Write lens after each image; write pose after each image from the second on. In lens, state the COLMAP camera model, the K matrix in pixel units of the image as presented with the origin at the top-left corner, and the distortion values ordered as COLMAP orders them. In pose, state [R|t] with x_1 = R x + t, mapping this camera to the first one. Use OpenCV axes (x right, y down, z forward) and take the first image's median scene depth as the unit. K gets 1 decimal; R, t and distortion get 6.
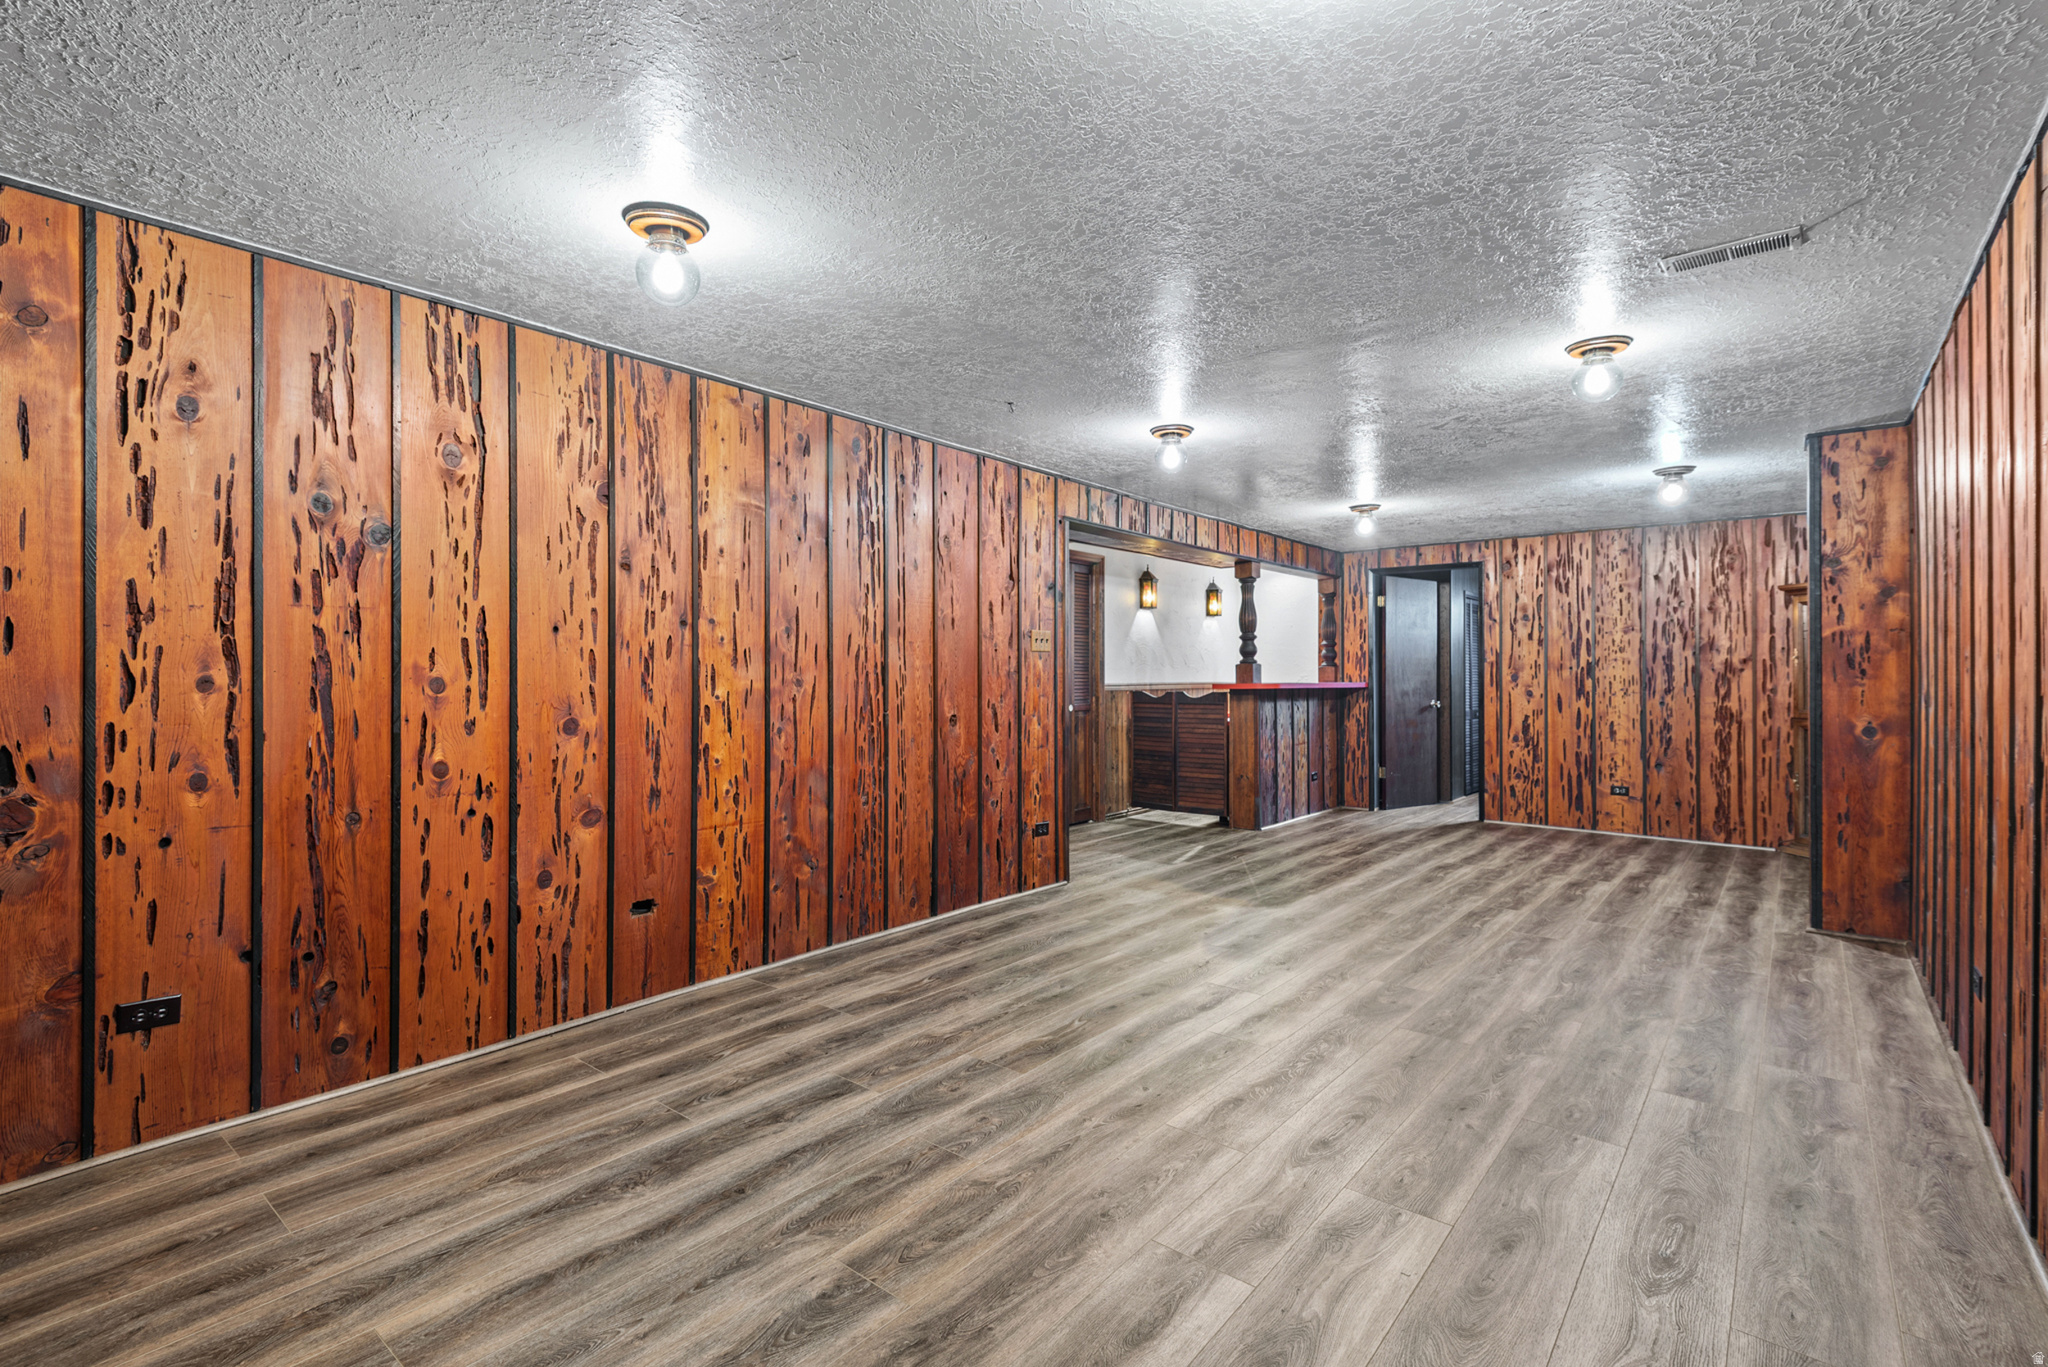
lens RADIAL K [[930.0, 0, 1018.9], [0, 930.0, 677.5], [0, 0, 1]] dist [-0.000336, -0.000009]
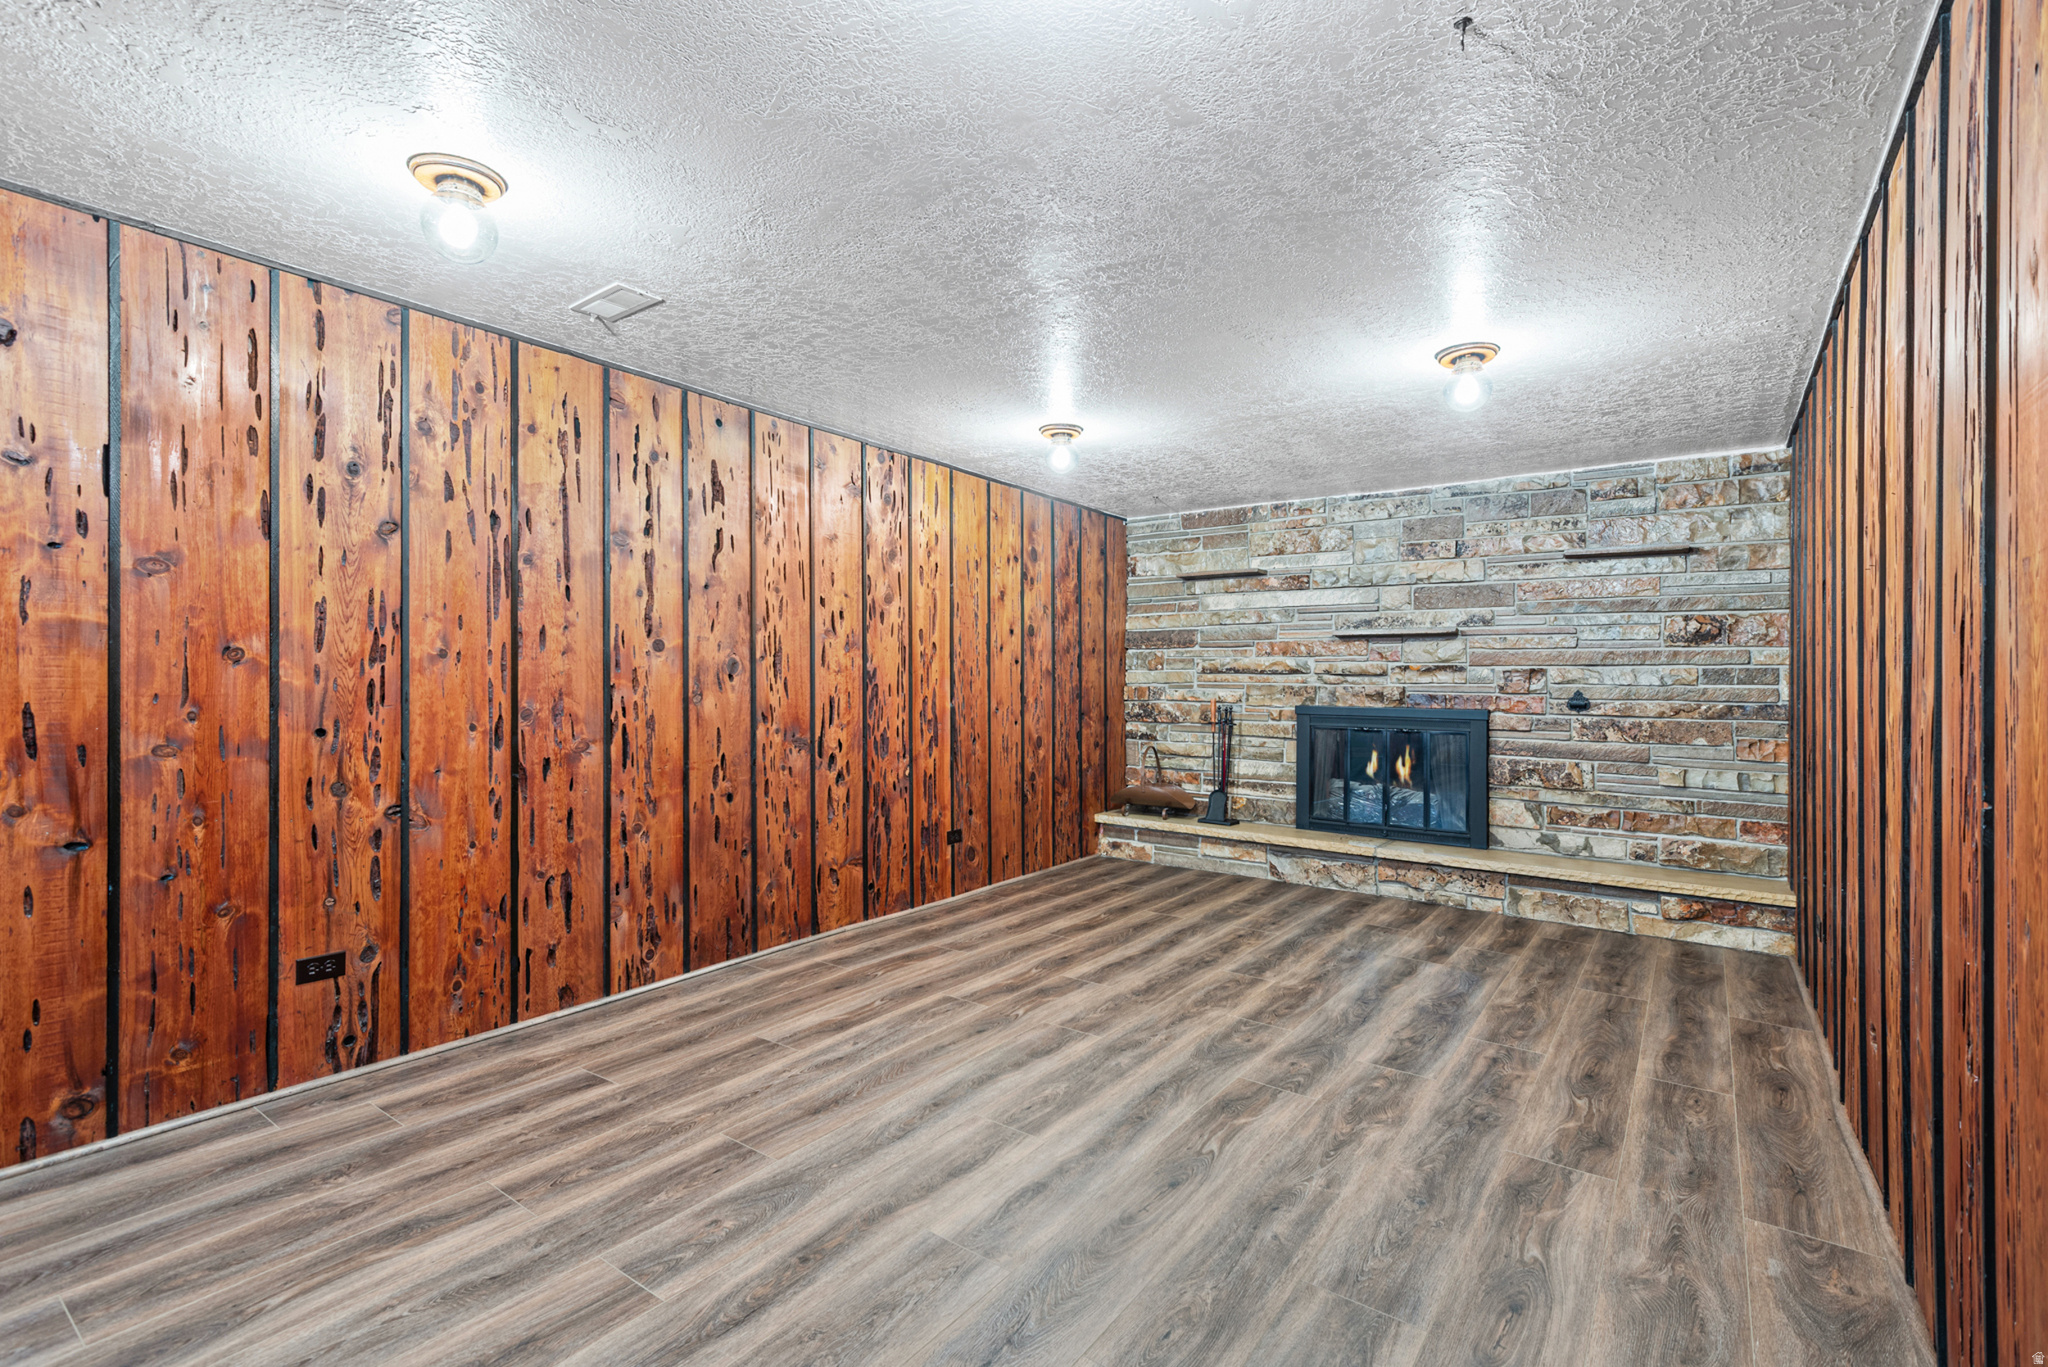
lens RADIAL K [[930.0, 0, 1026.5], [0, 930.0, 677.6], [0, 0, 1]] dist [-0.000336, -0.000009]
pose [[-0.998165, -0.011345, -0.059486, 0.299367], [-0.011419, 0.999934, 0.000913, -0.003934], [0.059472, 0.001590, -0.998229, 1.987284]]
